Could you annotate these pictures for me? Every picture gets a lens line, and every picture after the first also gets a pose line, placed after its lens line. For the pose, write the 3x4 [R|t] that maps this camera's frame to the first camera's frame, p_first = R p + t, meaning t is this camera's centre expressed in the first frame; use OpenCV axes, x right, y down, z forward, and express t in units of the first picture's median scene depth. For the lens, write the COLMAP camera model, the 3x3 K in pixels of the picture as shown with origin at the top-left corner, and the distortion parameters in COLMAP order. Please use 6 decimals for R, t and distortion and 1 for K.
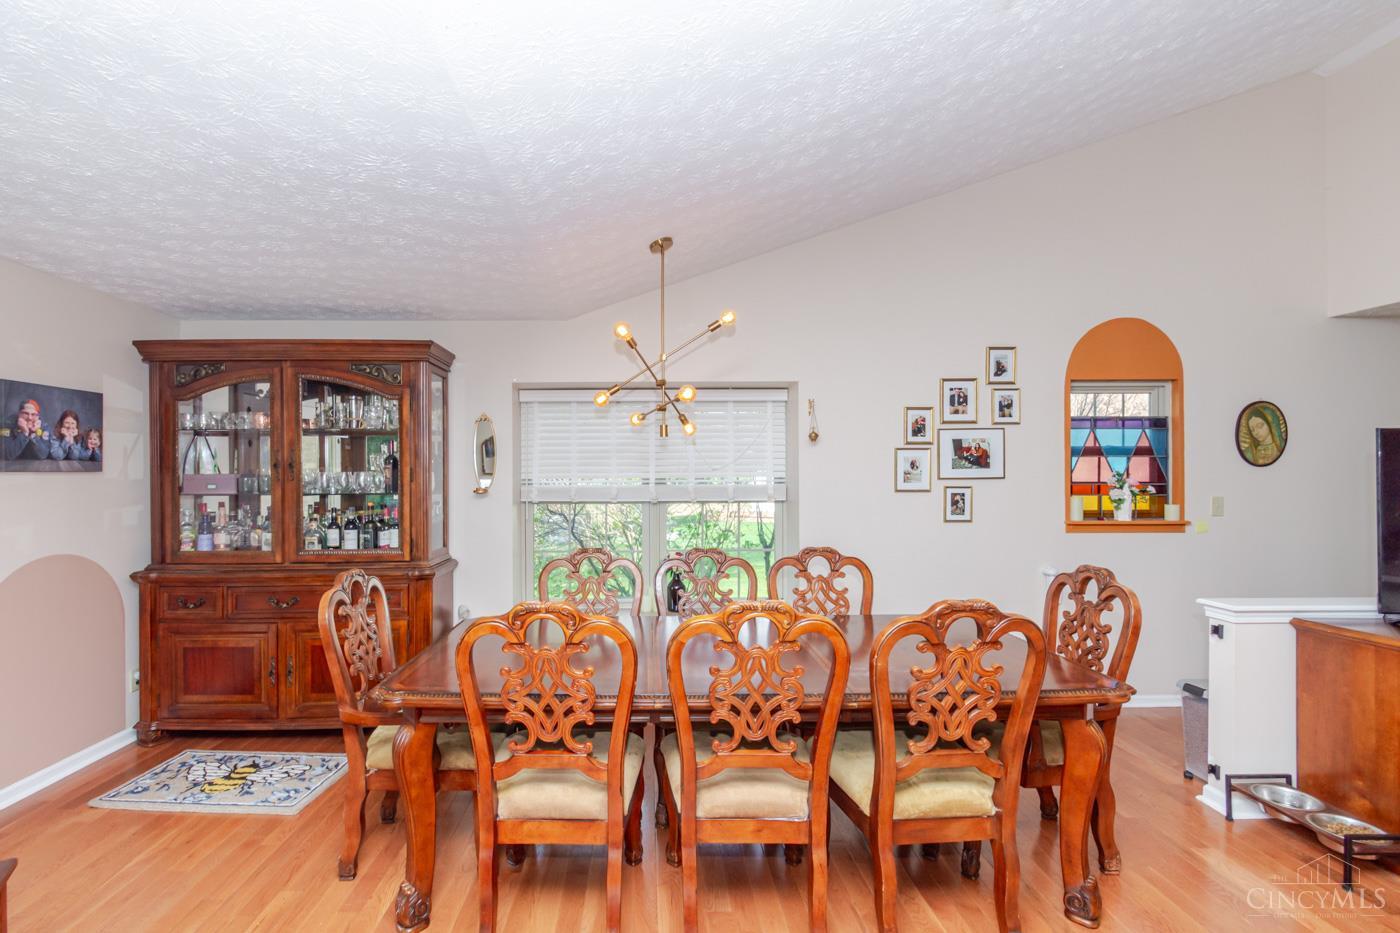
lens RADIAL K [[623.4, 0, 645.9], [0, 623.4, 484.3], [0, 0, 1]] dist [0.001053, 0.000077]
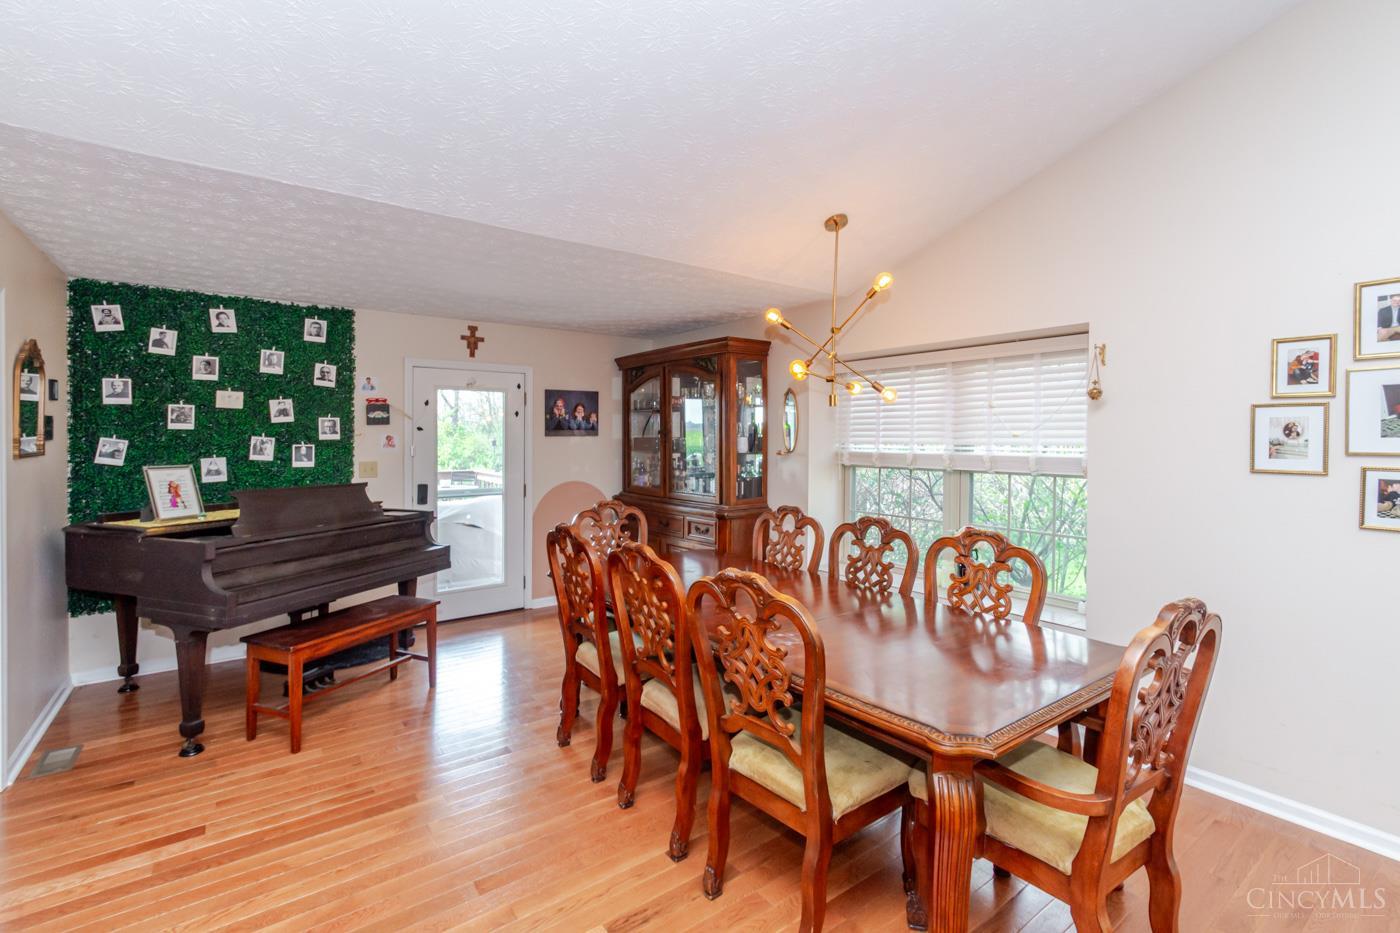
lens RADIAL K [[633.4, 0, 679.8], [0, 633.4, 438.4], [0, 0, 1]] dist [0.002675, 0.000097]
pose [[0.574795, 0.009449, -0.818243, 0.692513], [-0.012071, 0.999922, 0.003067, -0.020751], [0.818208, 0.008114, 0.574865, 0.158964]]
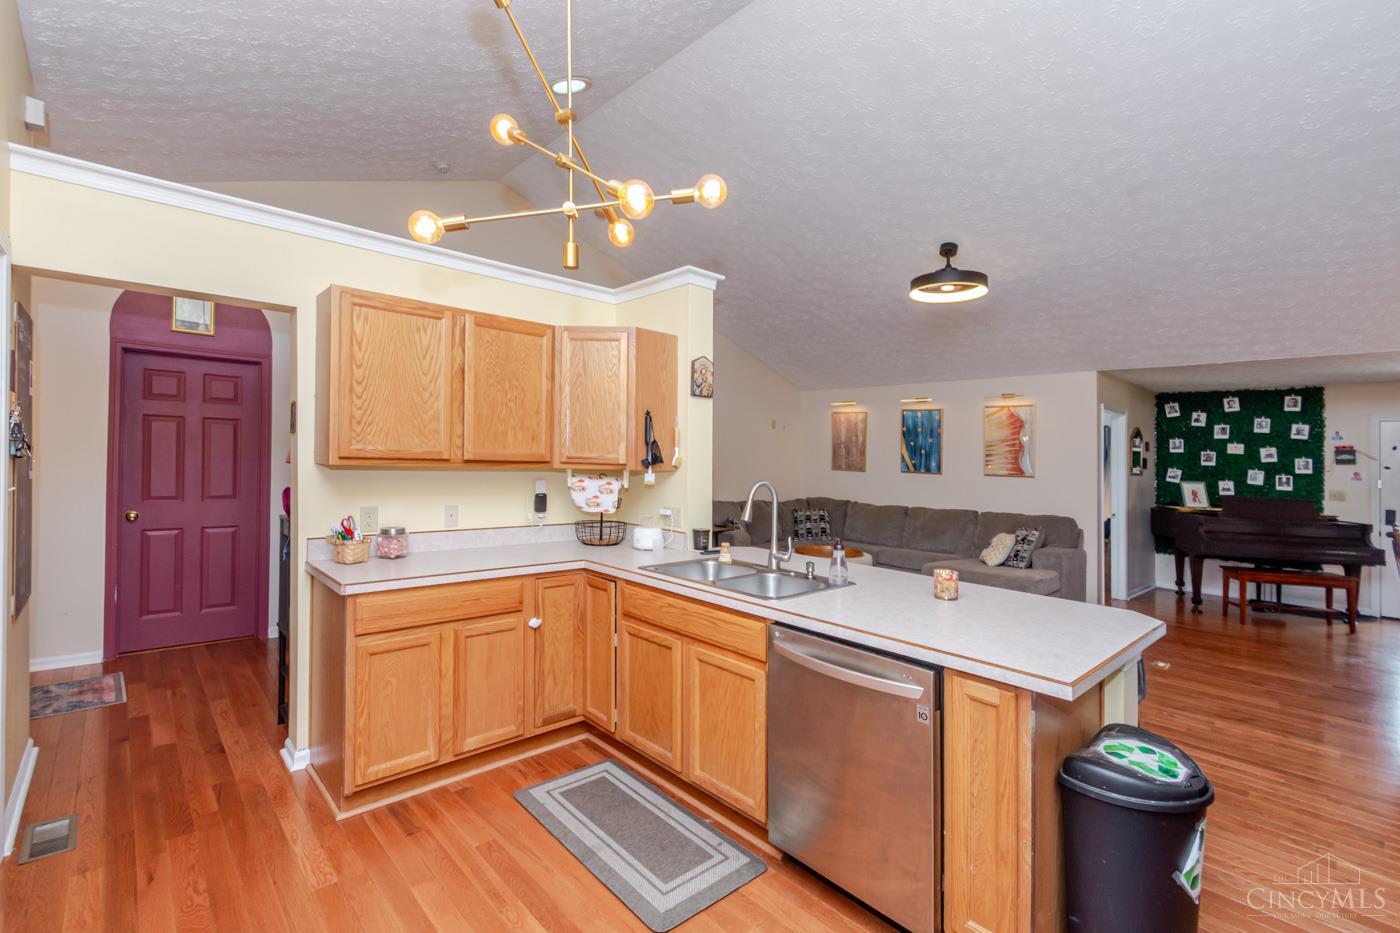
lens RADIAL K [[623.8, 0, 678.5], [0, 623.8, 431.6], [0, 0, 1]] dist [-0.018232, -0.000444]
pose [[-0.764650, -0.043582, -0.642970, 2.001260], [-0.031187, 0.999044, -0.030629, -0.016456], [0.643691, -0.003369, -0.765278, 0.535186]]
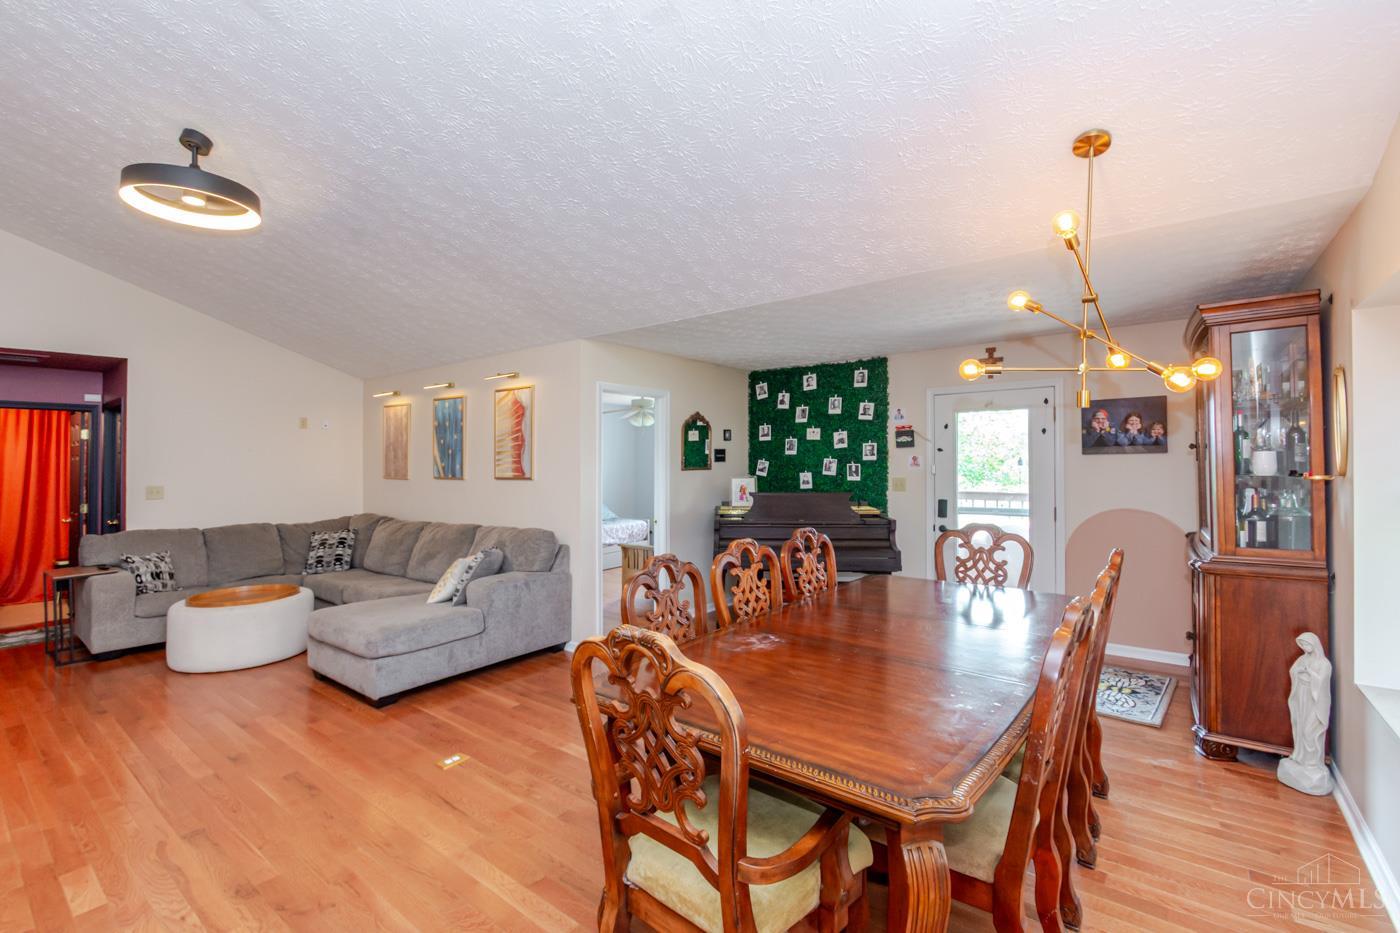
lens RADIAL K [[622.1, 0, 683.3], [0, 622.1, 459.2], [0, 0, 1]] dist [0.000236, -0.000385]
pose [[-0.638966, 0.010914, -0.769157, 0.817245], [0.009391, 0.999936, 0.006388, -0.023442], [0.769178, -0.003142, -0.639027, 1.019959]]
